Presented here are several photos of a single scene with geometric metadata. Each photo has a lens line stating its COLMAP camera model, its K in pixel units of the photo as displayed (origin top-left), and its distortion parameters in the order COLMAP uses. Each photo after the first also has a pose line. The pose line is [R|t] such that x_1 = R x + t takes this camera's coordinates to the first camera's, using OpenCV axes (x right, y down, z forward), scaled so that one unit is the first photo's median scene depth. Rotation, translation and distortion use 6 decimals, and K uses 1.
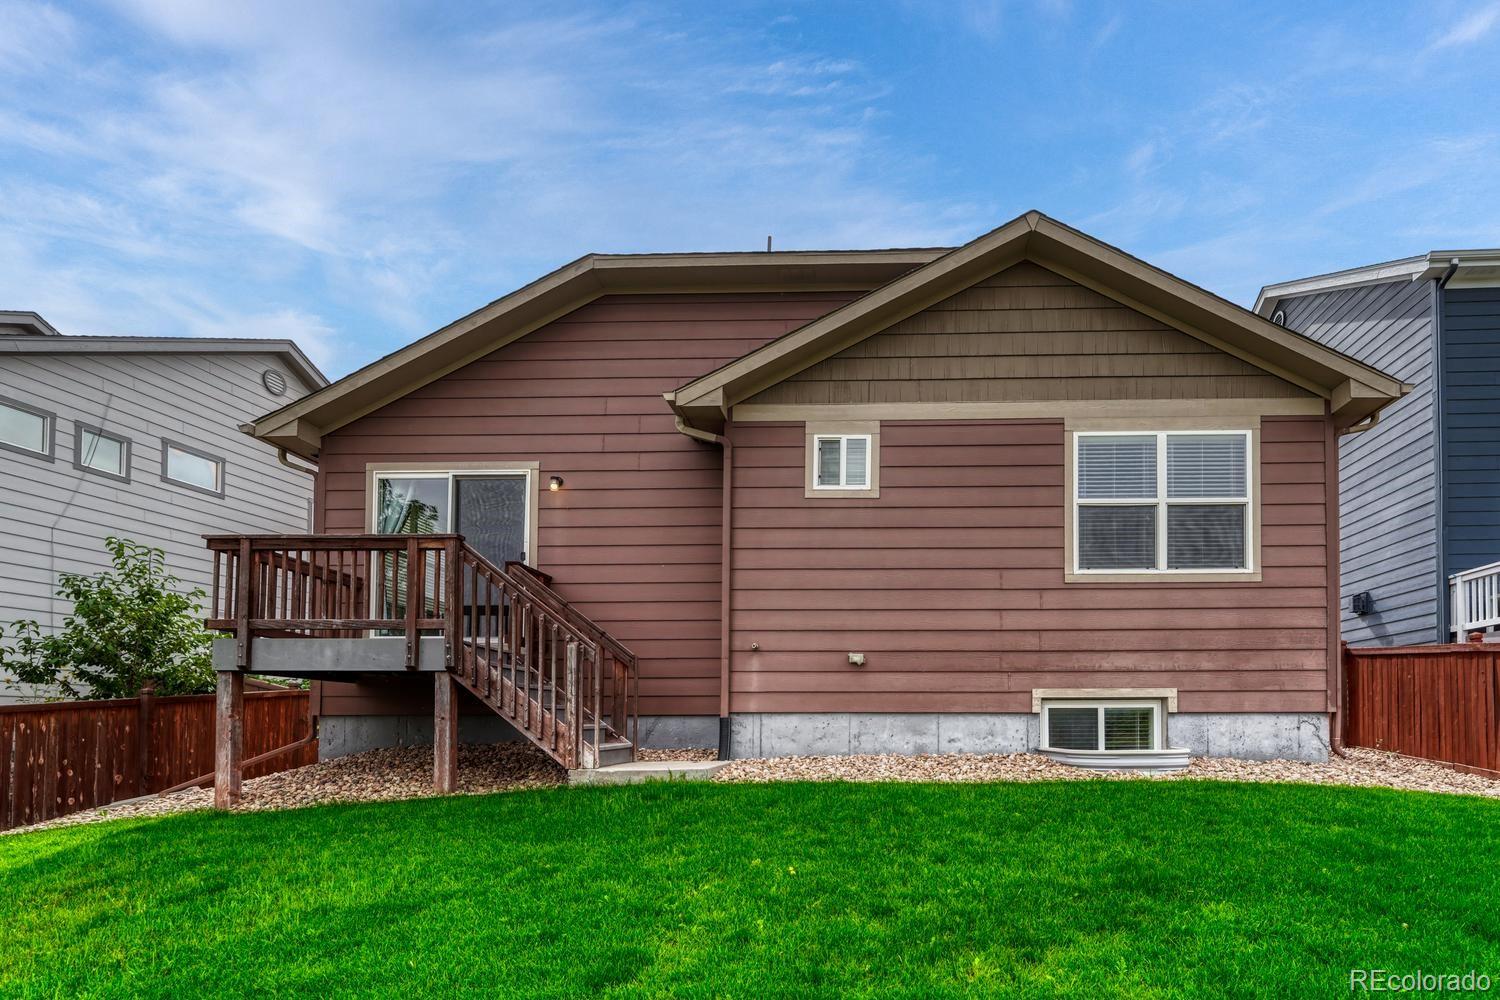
lens RADIAL K [[714.1, 0, 749.6], [0, 714.1, 721.0], [0, 0, 1]] dist [0.002540, 0.000357]
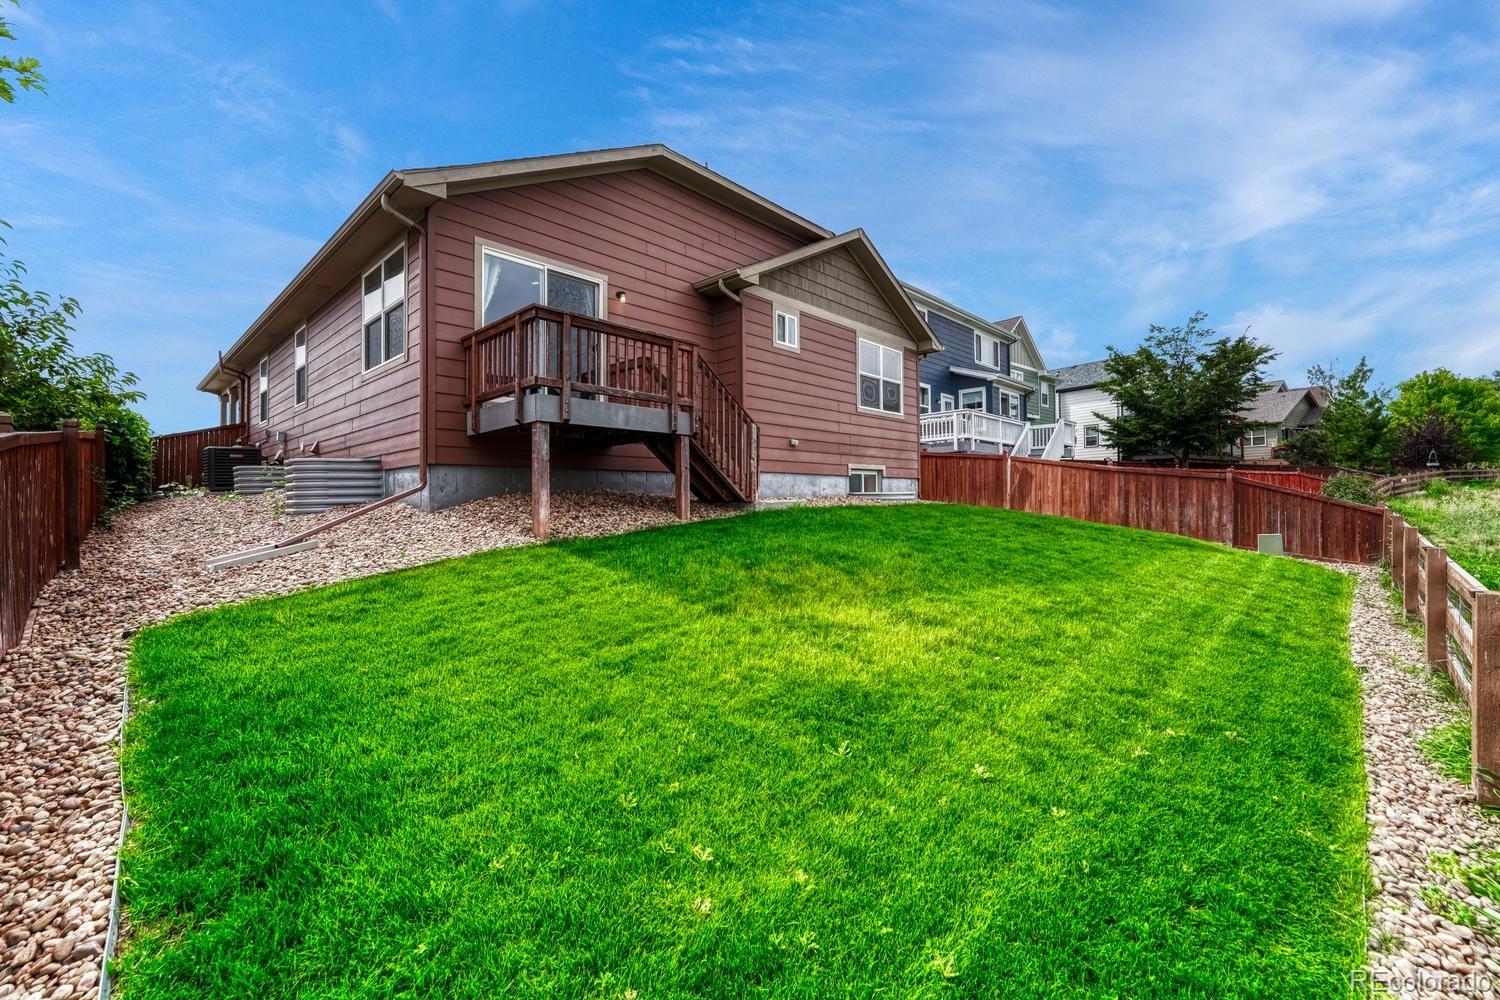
lens RADIAL K [[623.0, 0, 750.0], [0, 623.0, 500.0], [0, 0, 1]] dist [-0.001502, -0.000013]
pose [[0.662744, -0.007264, 0.748810, -1.087316], [0.005655, 0.999973, 0.004696, 0.047482], [-0.748824, 0.001122, 0.662768, 0.055890]]
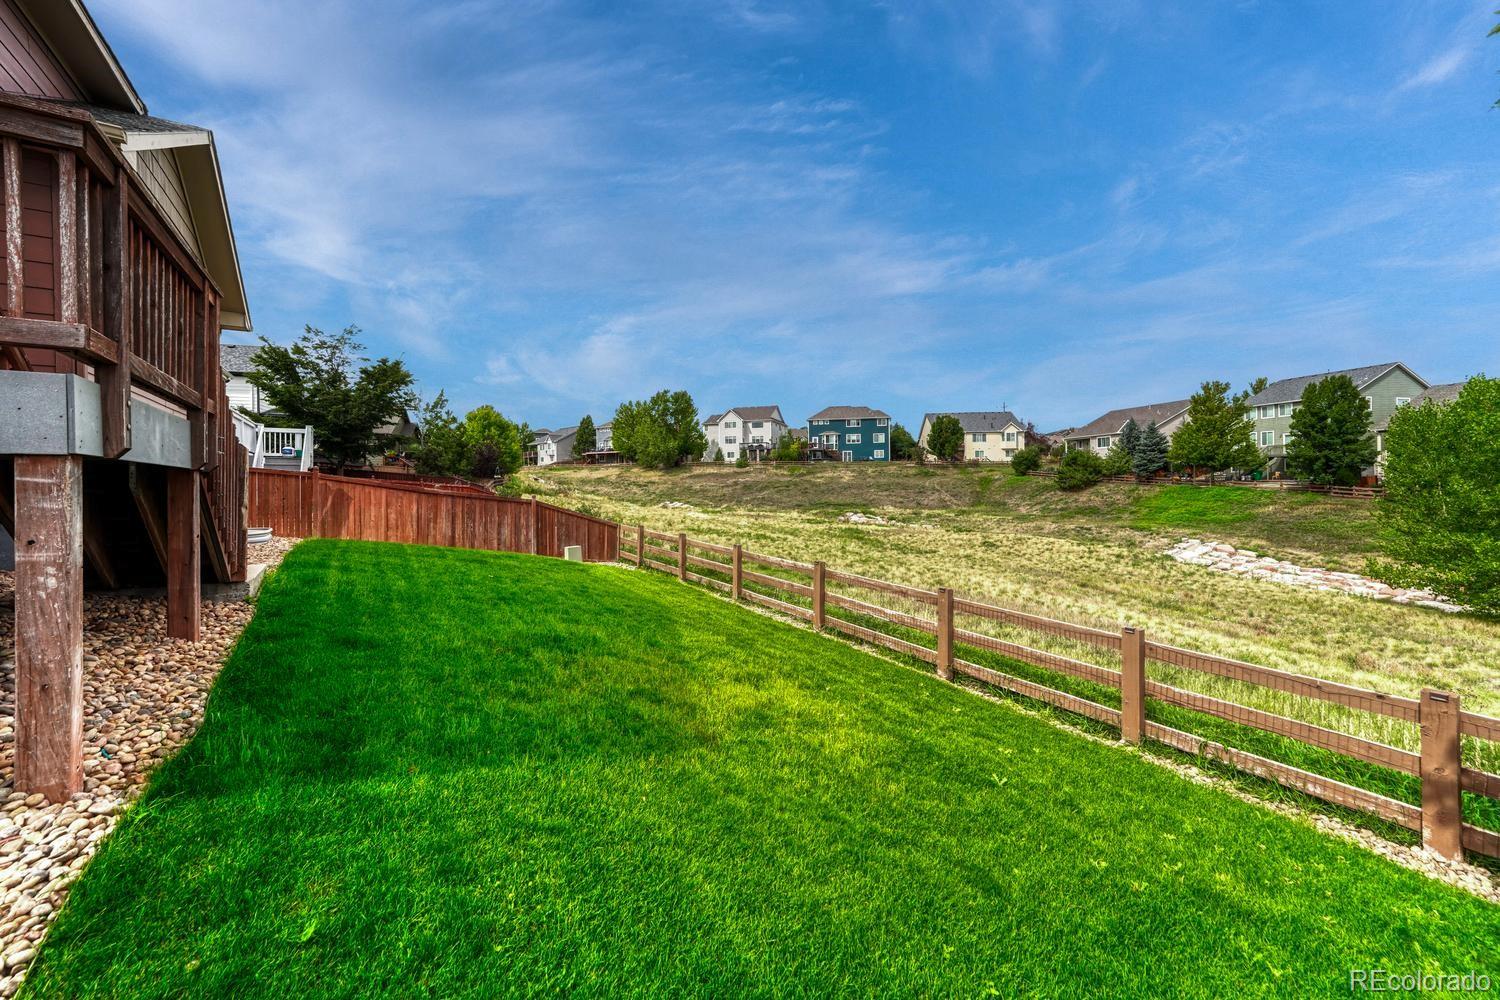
lens RADIAL K [[618.1, 0, 750.0], [0, 618.1, 500.0], [0, 0, 1]] dist [0.001289, 0.000042]
pose [[-0.565064, -0.016133, 0.824889, -1.101779], [0.001100, 0.999793, 0.020307, -0.047236], [-0.825046, 0.012382, -0.564930, 0.777416]]
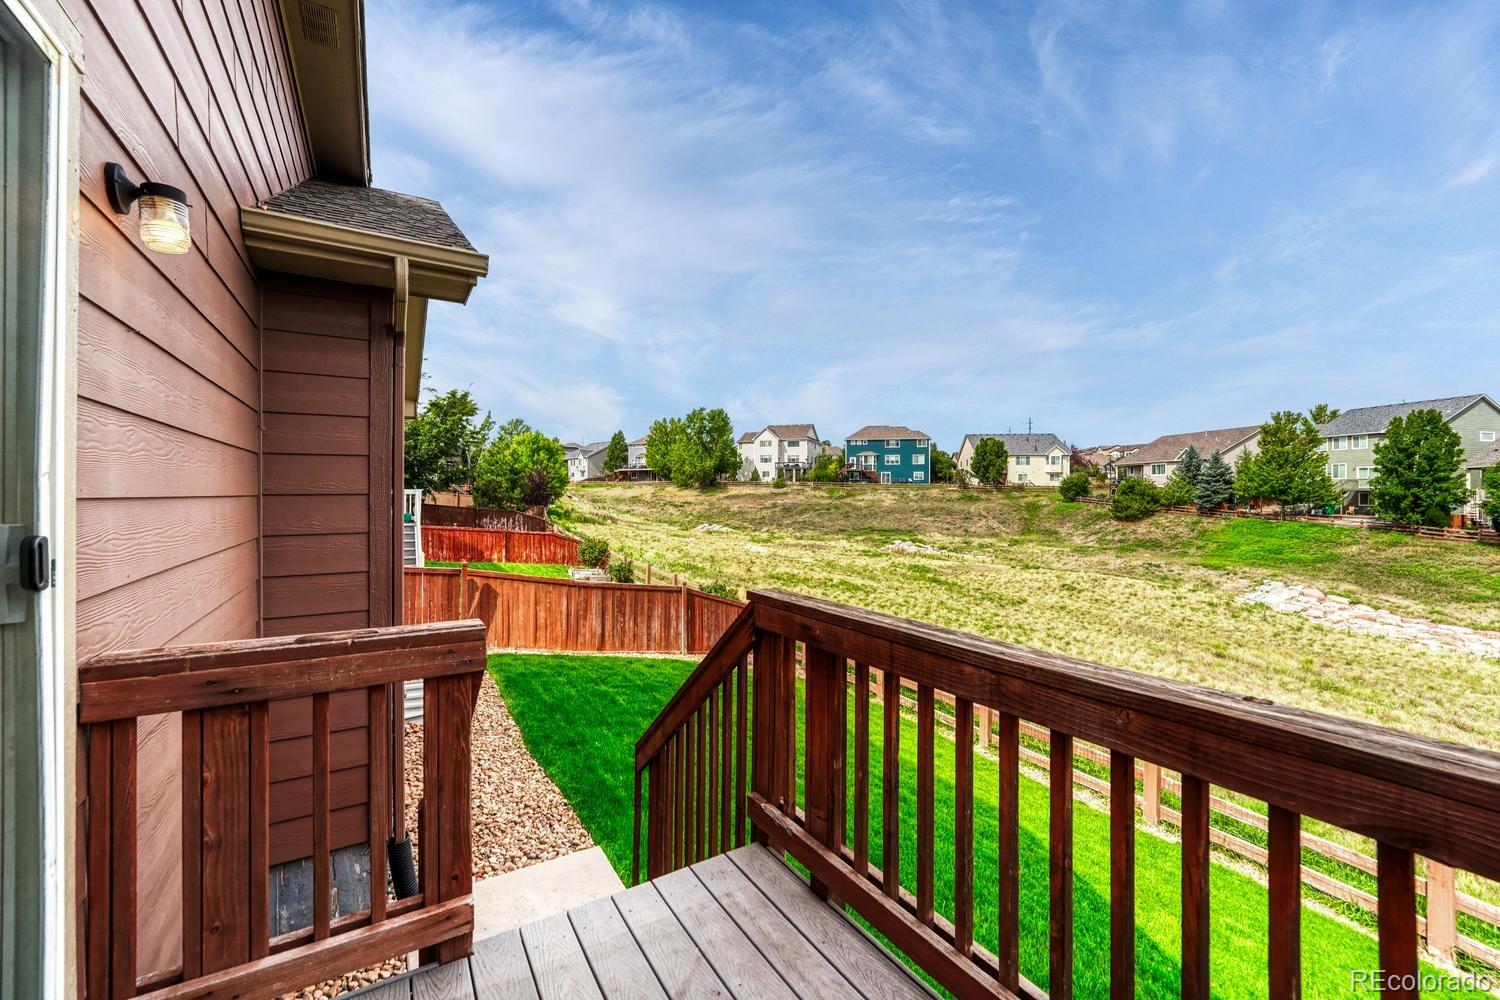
lens RADIAL K [[623.0, 0, 750.0], [0, 623.0, 500.0], [0, 0, 1]] dist [-0.001502, -0.000013]
pose [[-0.546786, -0.012602, 0.837177, -0.625425], [-0.016029, 0.999861, 0.004582, -0.280840], [-0.837119, -0.010913, -0.546912, 1.057612]]
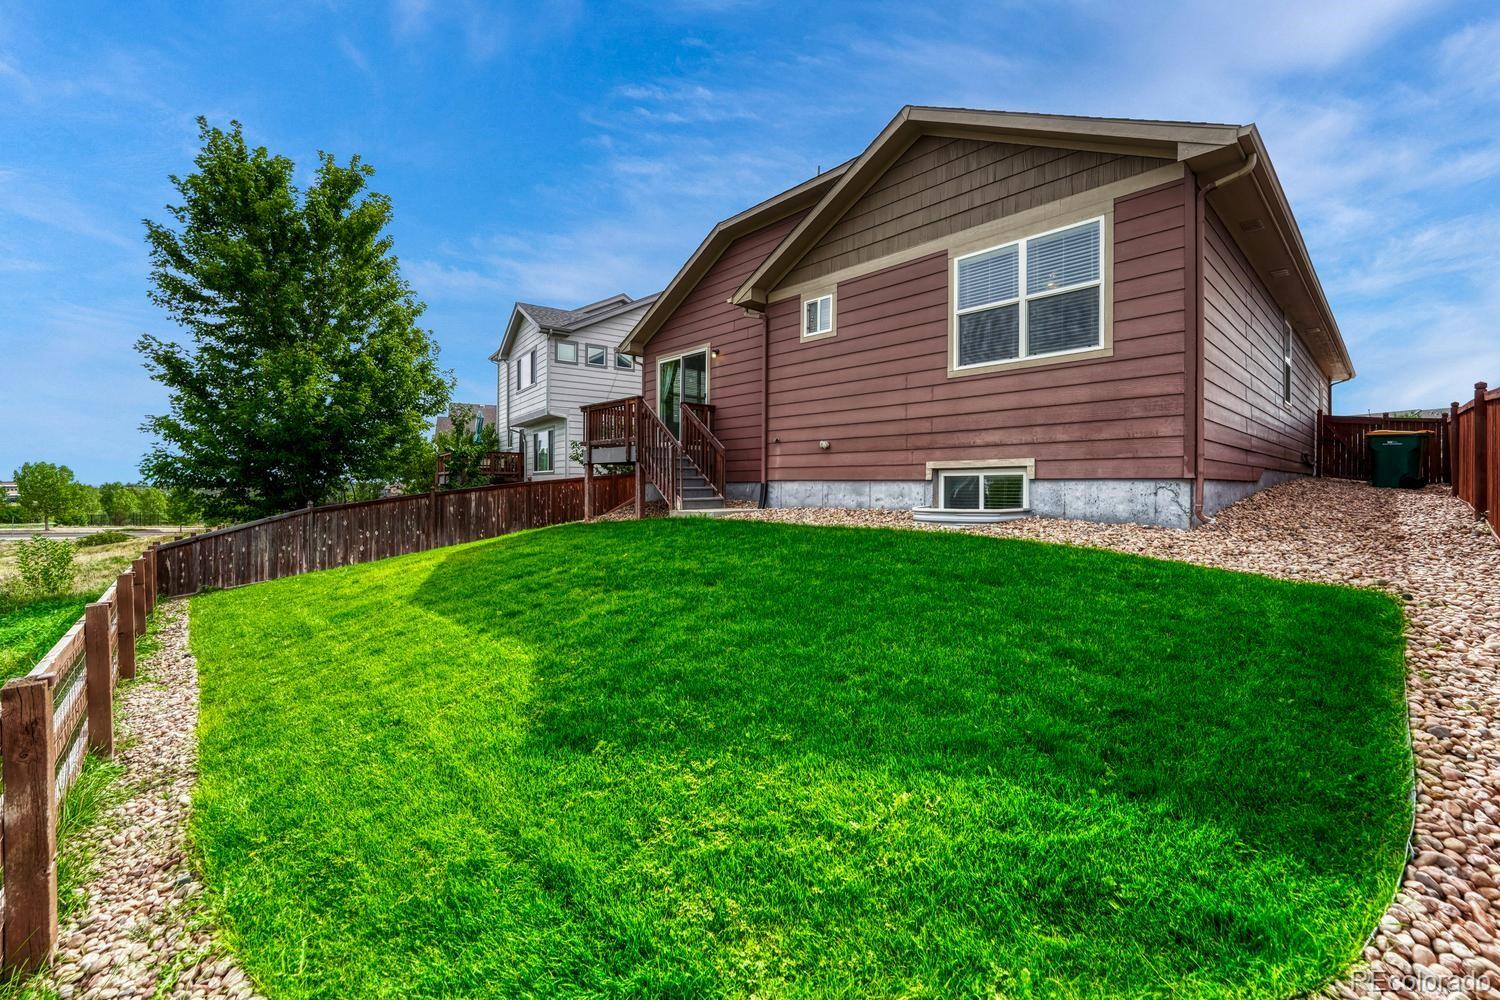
lens RADIAL K [[623.0, 0, 750.0], [0, 623.0, 500.0], [0, 0, 1]] dist [-0.001502, -0.000013]
pose [[0.692760, 0.019637, -0.720901, 1.006202], [0.003170, 0.999537, 0.030273, -0.010066], [0.721161, -0.023257, 0.692377, -0.037411]]
